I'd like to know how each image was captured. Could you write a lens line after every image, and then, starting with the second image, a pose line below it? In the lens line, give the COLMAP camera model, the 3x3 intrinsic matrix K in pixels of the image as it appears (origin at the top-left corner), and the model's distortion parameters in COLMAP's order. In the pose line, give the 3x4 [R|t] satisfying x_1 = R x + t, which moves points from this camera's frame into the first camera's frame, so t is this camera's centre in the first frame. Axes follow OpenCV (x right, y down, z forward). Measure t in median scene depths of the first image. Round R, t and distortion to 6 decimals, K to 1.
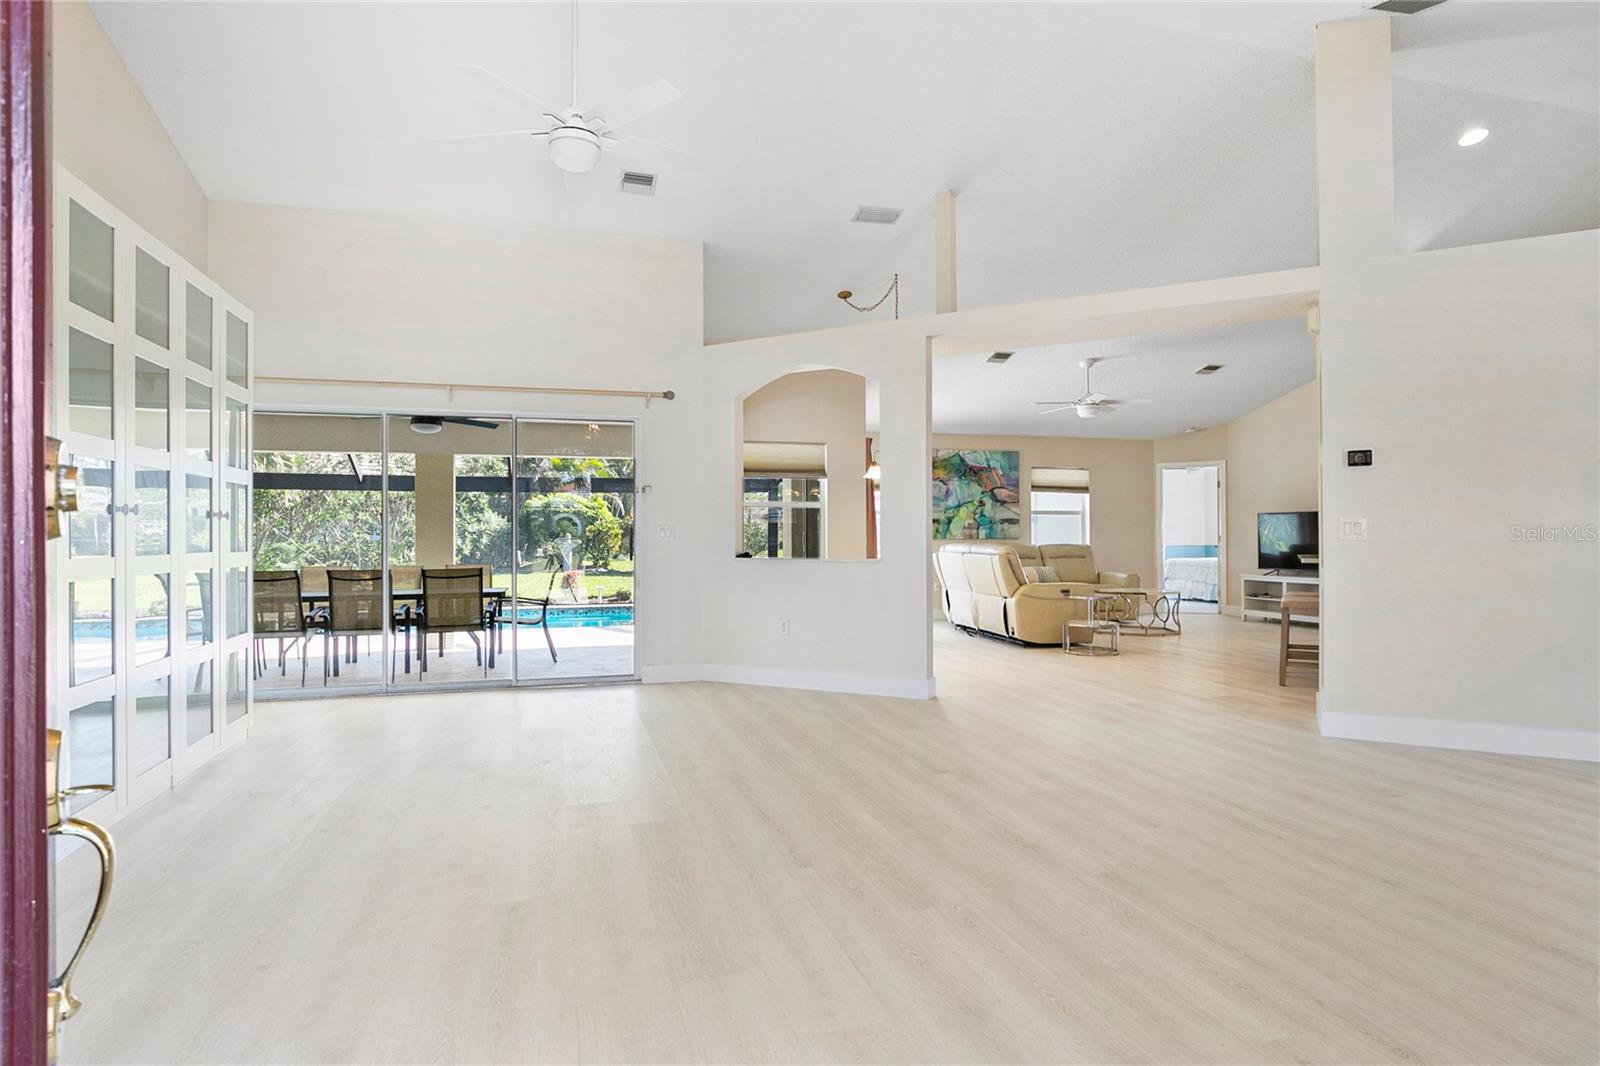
lens RADIAL K [[893.0, 0, 800.0], [0, 893.0, 533.0], [0, 0, 1]] dist [0.000485, -0.000098]
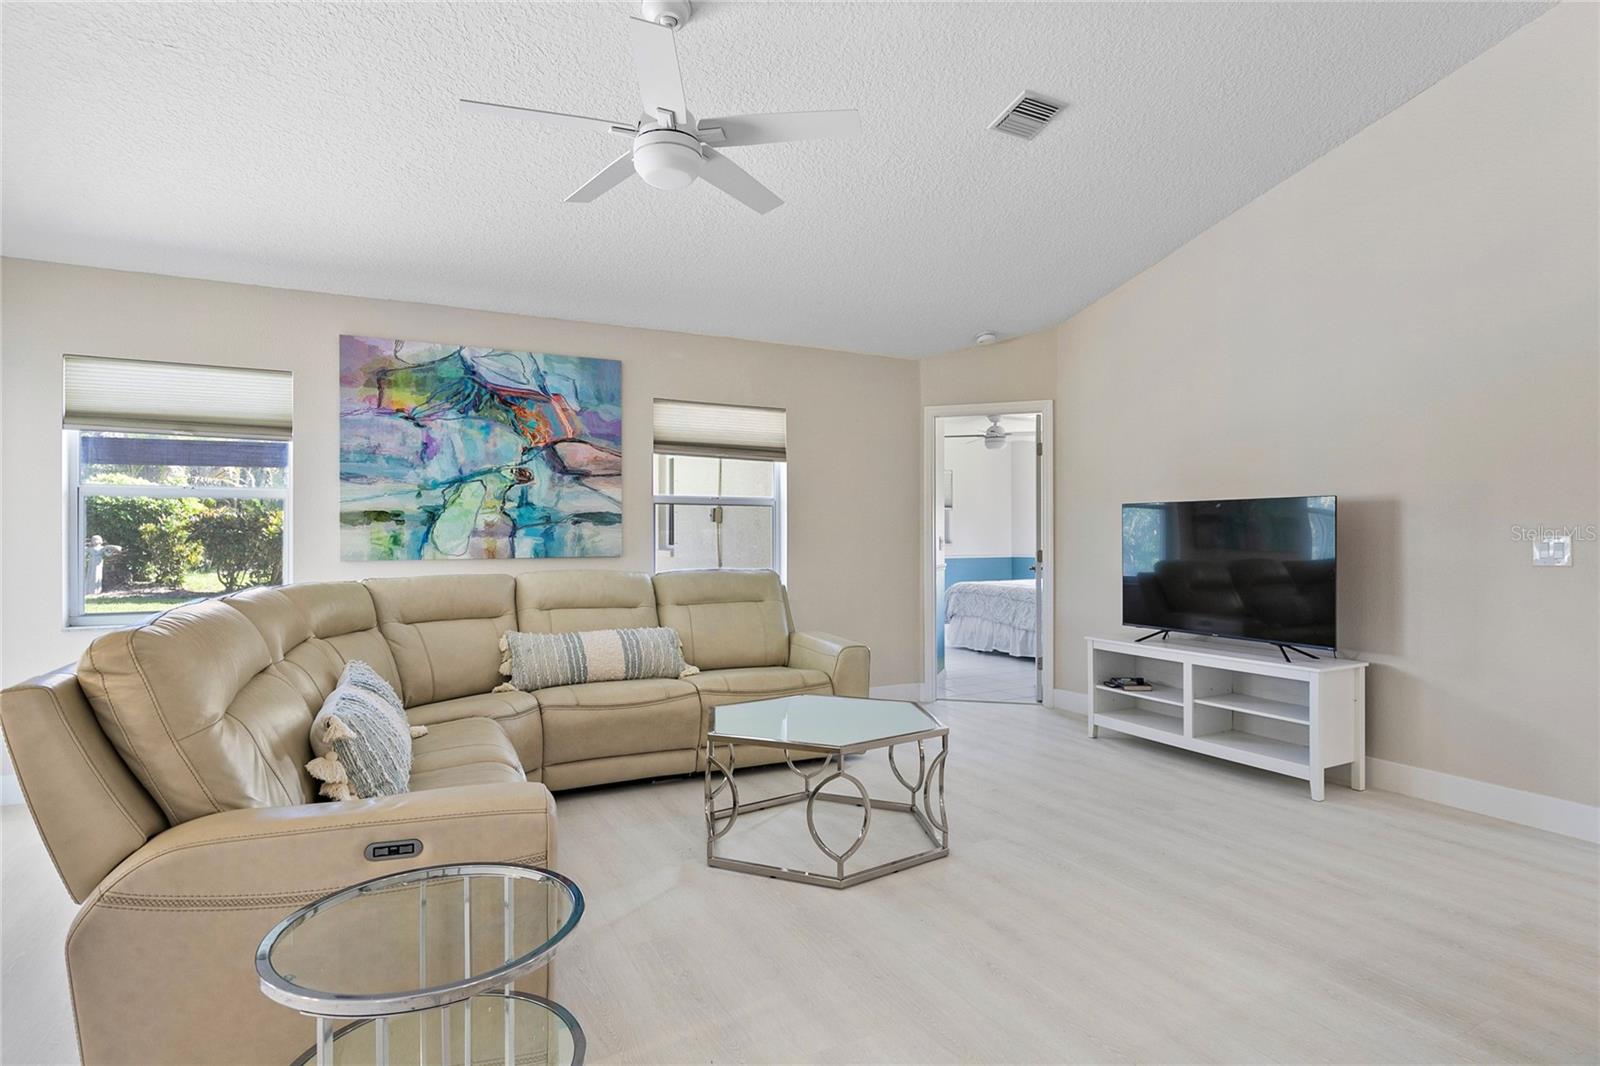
lens RADIAL K [[858.7, 0, 800.0], [0, 858.7, 533.0], [0, 0, 1]] dist [0.000020, -0.000109]
pose [[0.982534, 0.004292, 0.186031, 0.255988], [-0.004222, 0.999991, -0.000774, -0.006039], [-0.186033, -0.000025, 0.982544, 0.570936]]
